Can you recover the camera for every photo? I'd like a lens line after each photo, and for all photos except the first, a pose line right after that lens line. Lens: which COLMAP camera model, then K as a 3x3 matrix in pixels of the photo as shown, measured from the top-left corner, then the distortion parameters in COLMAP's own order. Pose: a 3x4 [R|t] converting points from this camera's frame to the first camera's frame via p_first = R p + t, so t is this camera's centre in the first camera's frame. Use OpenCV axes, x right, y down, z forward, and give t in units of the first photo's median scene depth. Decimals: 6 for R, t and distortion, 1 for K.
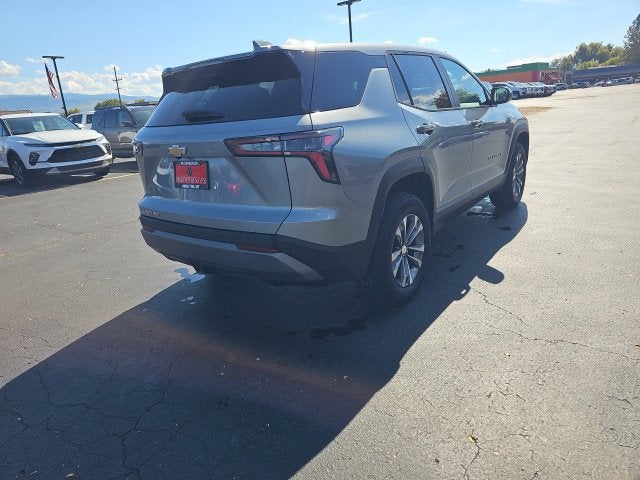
lens RADIAL K [[415.0, 0, 319.5], [0, 415.0, 239.8], [0, 0, 1]] dist [0.032230, -0.002840]
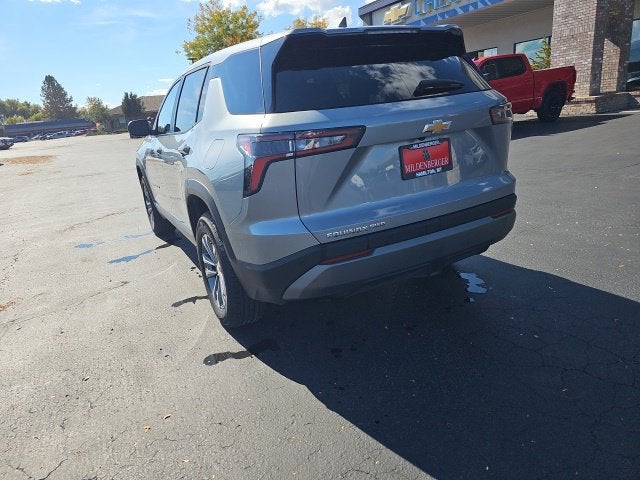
lens RADIAL K [[417.4, 0, 312.6], [0, 417.4, 243.7], [0, 0, 1]] dist [0.050907, -0.042447]
pose [[0.431073, -0.245244, 0.868350, -1.208930], [0.338272, 0.936093, 0.096448, -0.157469], [-0.836509, 0.252162, 0.486484, 0.840512]]
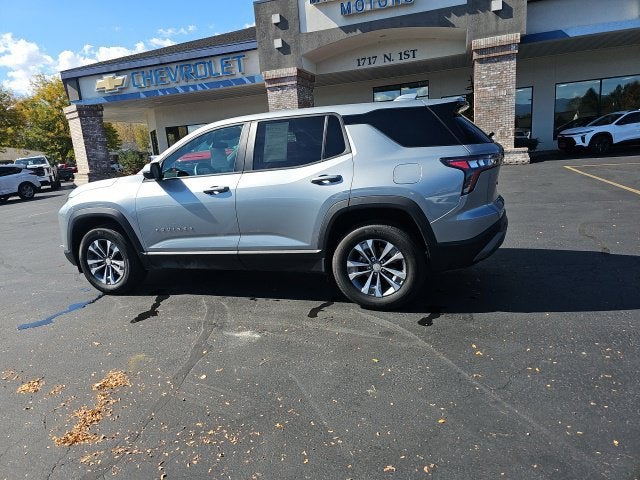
lens RADIAL K [[417.4, 0, 313.4], [0, 417.4, 234.5], [0, 0, 1]] dist [0.050907, -0.042447]
pose [[-0.279964, -0.097622, 0.955034, -1.649348], [0.389045, 0.897929, 0.205832, -0.540598], [-0.877647, 0.429177, -0.213409, 2.043836]]
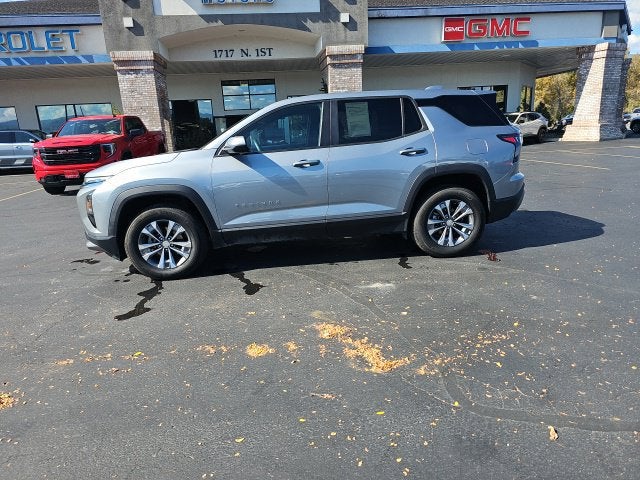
lens RADIAL K [[417.4, 0, 315.1], [0, 417.4, 237.2], [0, 0, 1]] dist [0.050907, -0.042447]
pose [[-0.665518, -0.071297, 0.742969, -1.315249], [0.325519, 0.868043, 0.374884, -0.861948], [-0.671657, 0.491343, -0.554490, 2.992340]]
